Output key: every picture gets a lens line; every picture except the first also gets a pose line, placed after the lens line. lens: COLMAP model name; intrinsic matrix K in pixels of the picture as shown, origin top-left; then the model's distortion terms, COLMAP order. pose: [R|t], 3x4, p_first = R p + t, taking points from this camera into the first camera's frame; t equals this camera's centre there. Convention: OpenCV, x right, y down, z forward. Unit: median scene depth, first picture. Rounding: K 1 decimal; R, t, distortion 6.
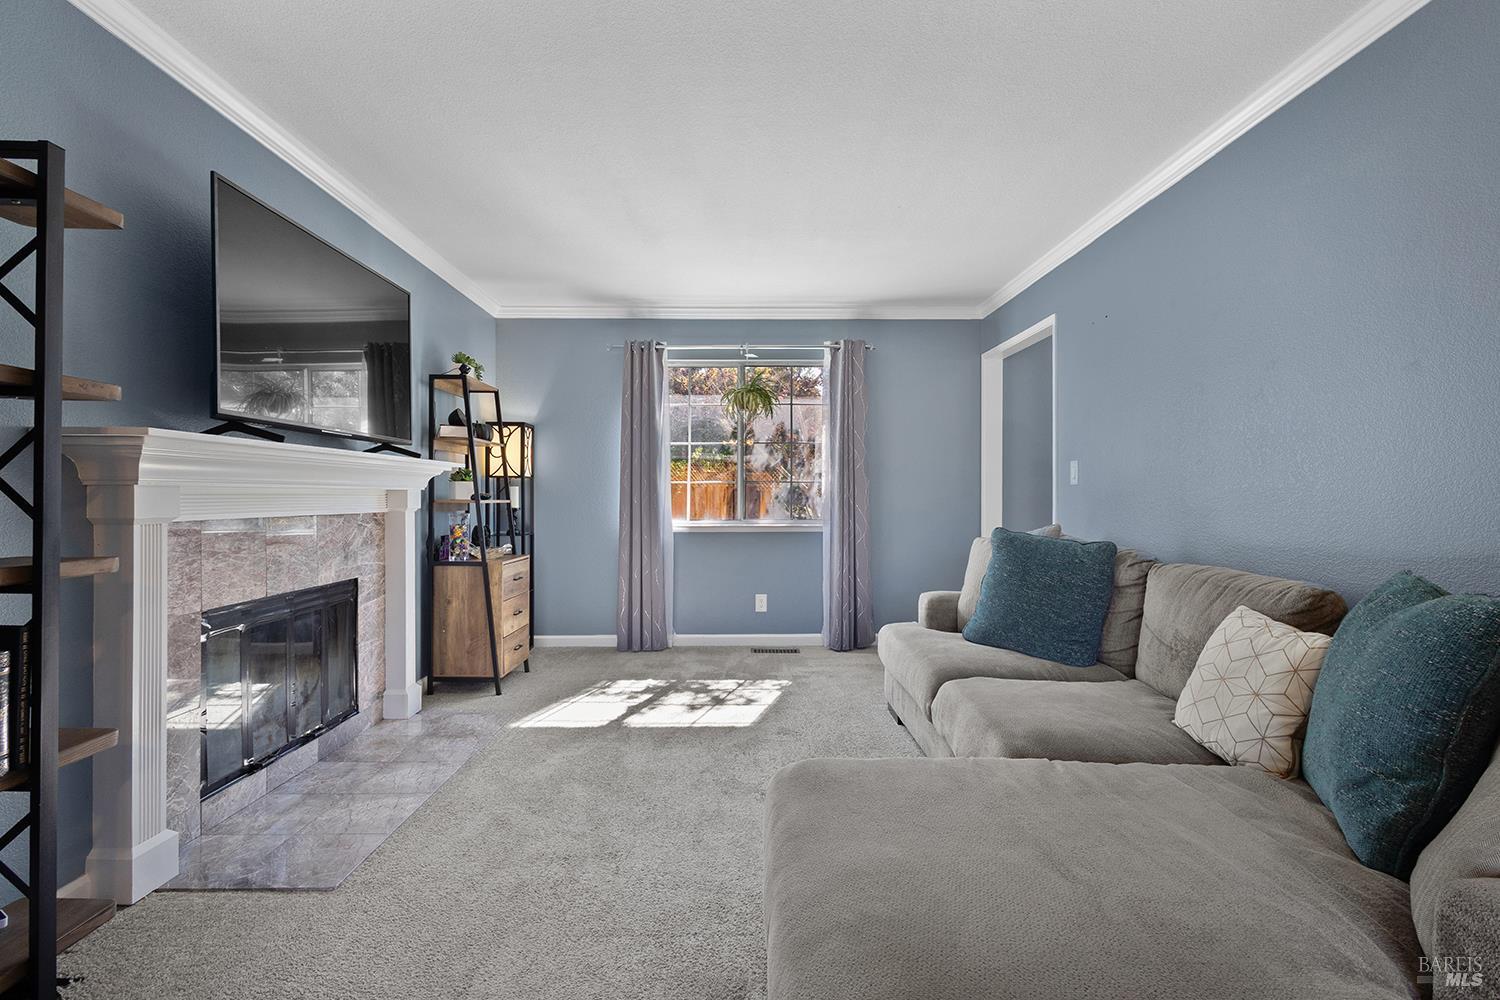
lens RADIAL K [[689.8, 0, 744.1], [0, 689.8, 499.0], [0, 0, 1]] dist [0.002397, -0.000591]
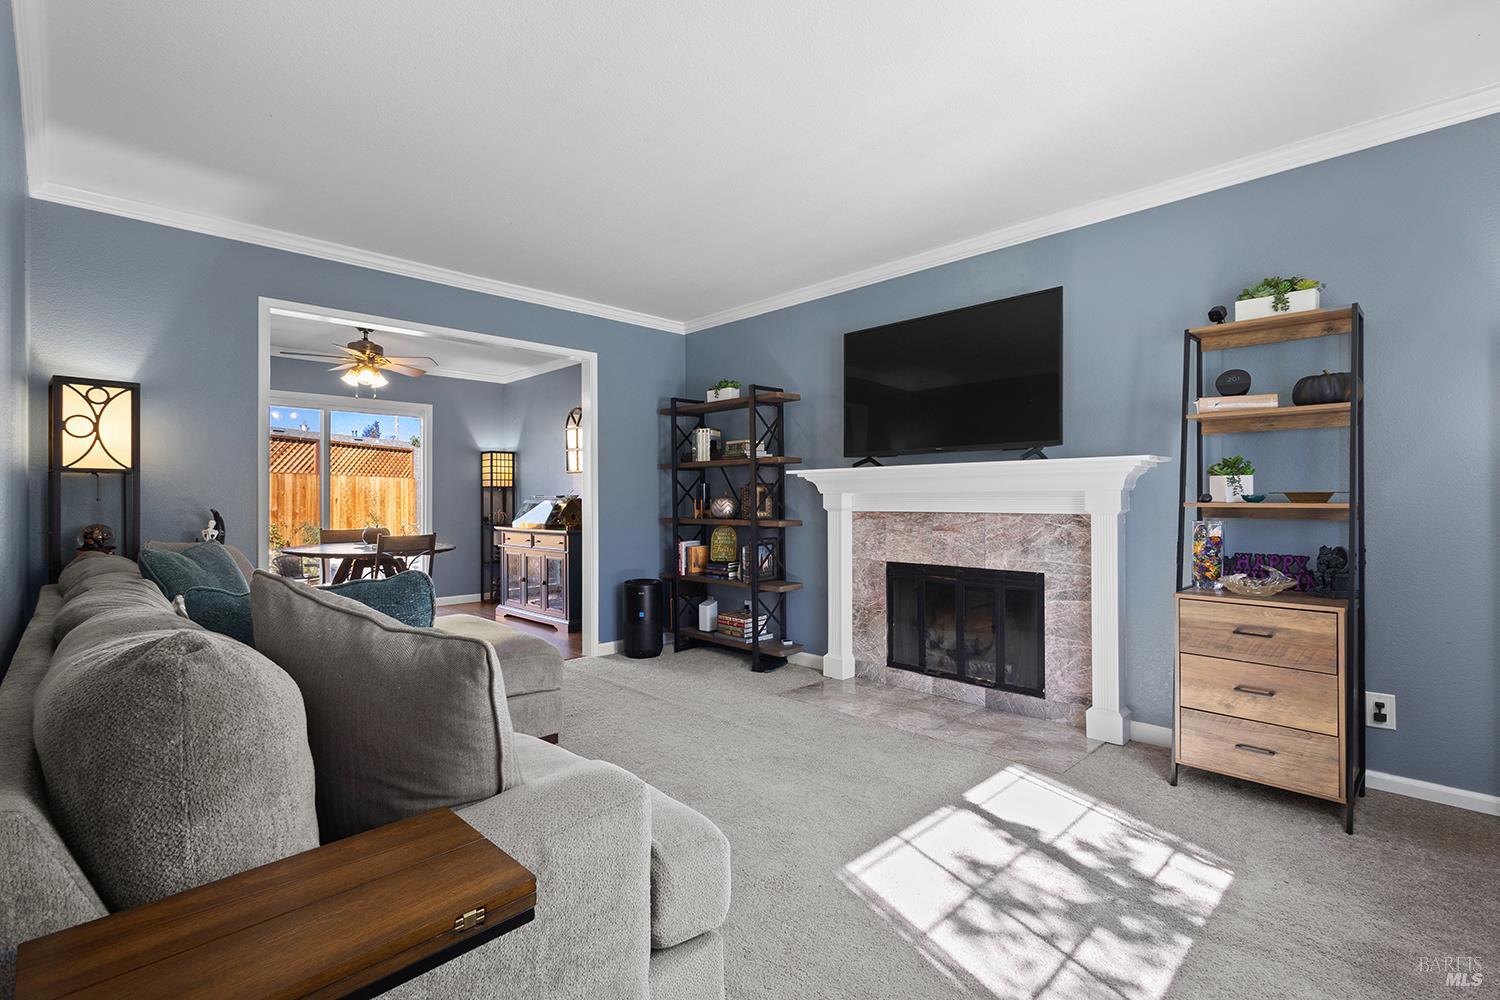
lens RADIAL K [[676.3, 0, 726.8], [0, 676.3, 499.2], [0, 0, 1]] dist [0.000422, -0.000118]
pose [[-0.733587, 0.000394, -0.679595, 0.452909], [-0.000456, 0.999999, 0.001072, -0.001969], [0.679595, 0.001096, -0.733587, 1.248810]]
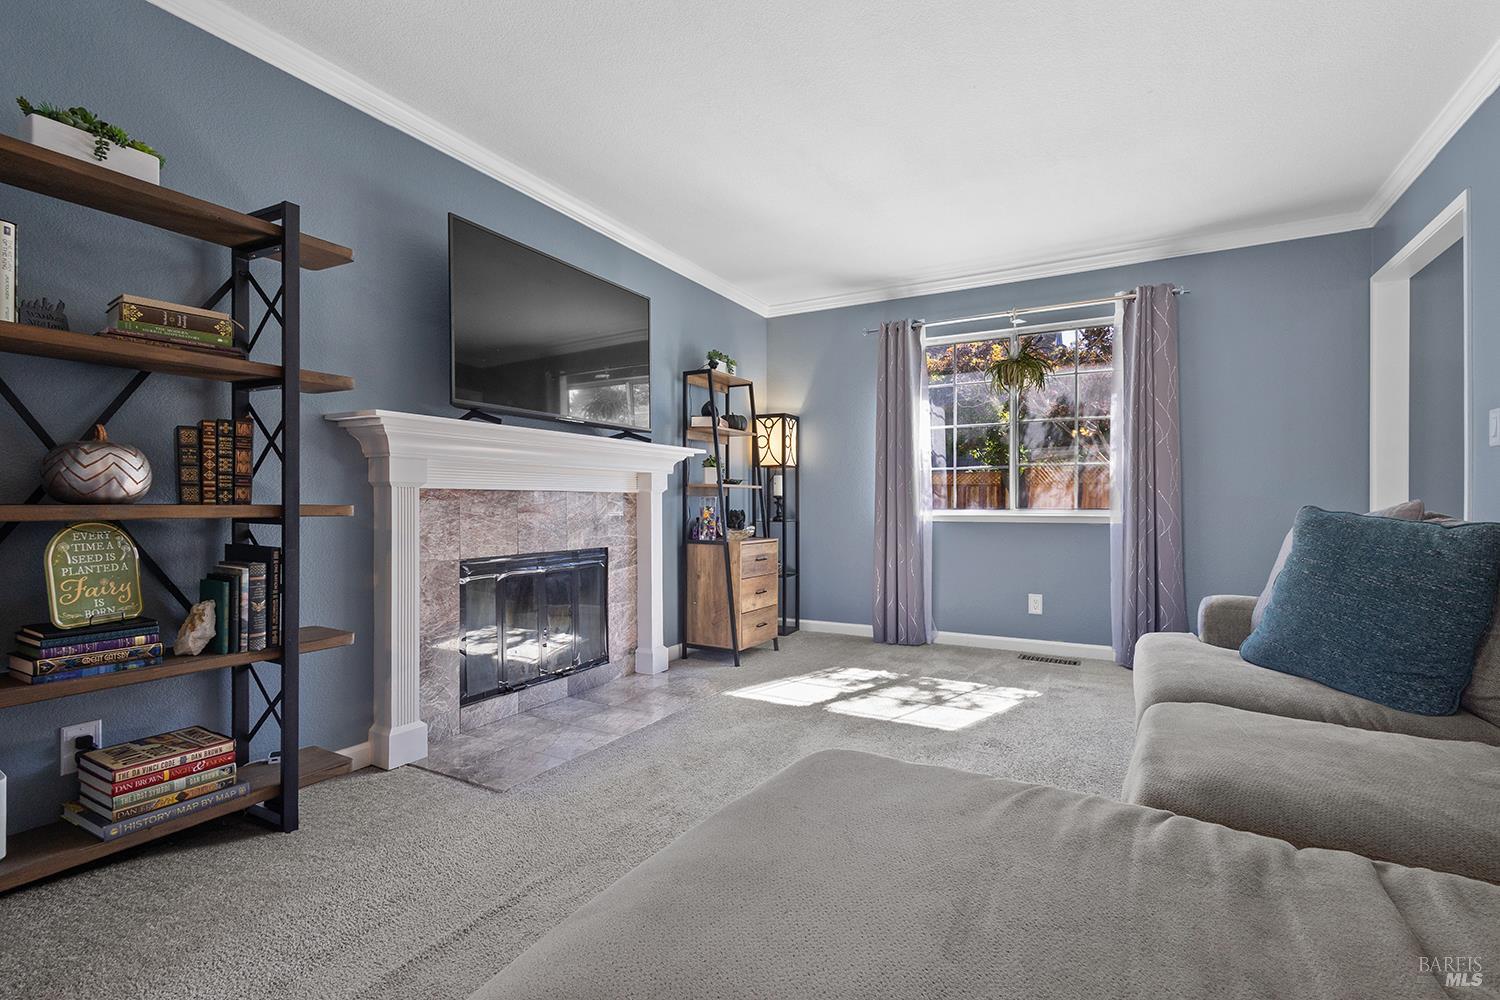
lens RADIAL K [[680.1, 0, 752.7], [0, 680.1, 505.7], [0, 0, 1]] dist [0.000302, 0.000245]
pose [[0.868551, 0.002087, -0.495596, 0.195208], [-0.002144, 0.999998, 0.000454, 0.037042], [0.495596, 0.000668, 0.868553, 0.104707]]
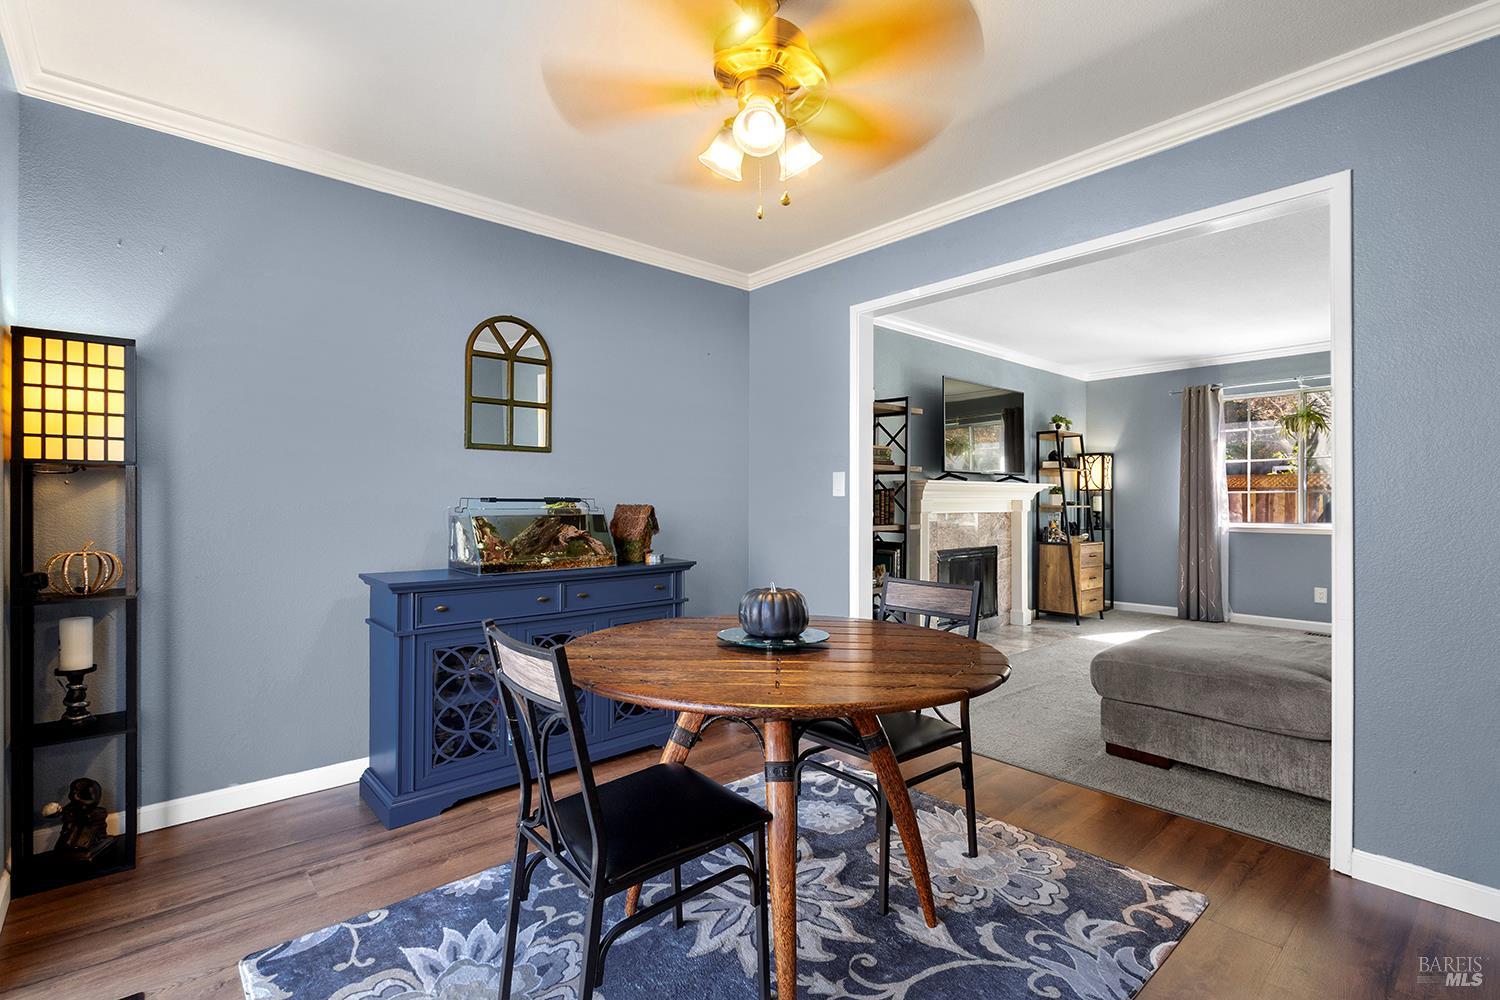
lens RADIAL K [[689.8, 0, 744.1], [0, 689.8, 499.0], [0, 0, 1]] dist [0.002397, -0.000591]
pose [[0.645669, -0.001023, -0.763617, 0.398436], [-0.003386, 0.999985, -0.004203, -0.004853], [0.763610, 0.005299, 0.645656, -0.686516]]
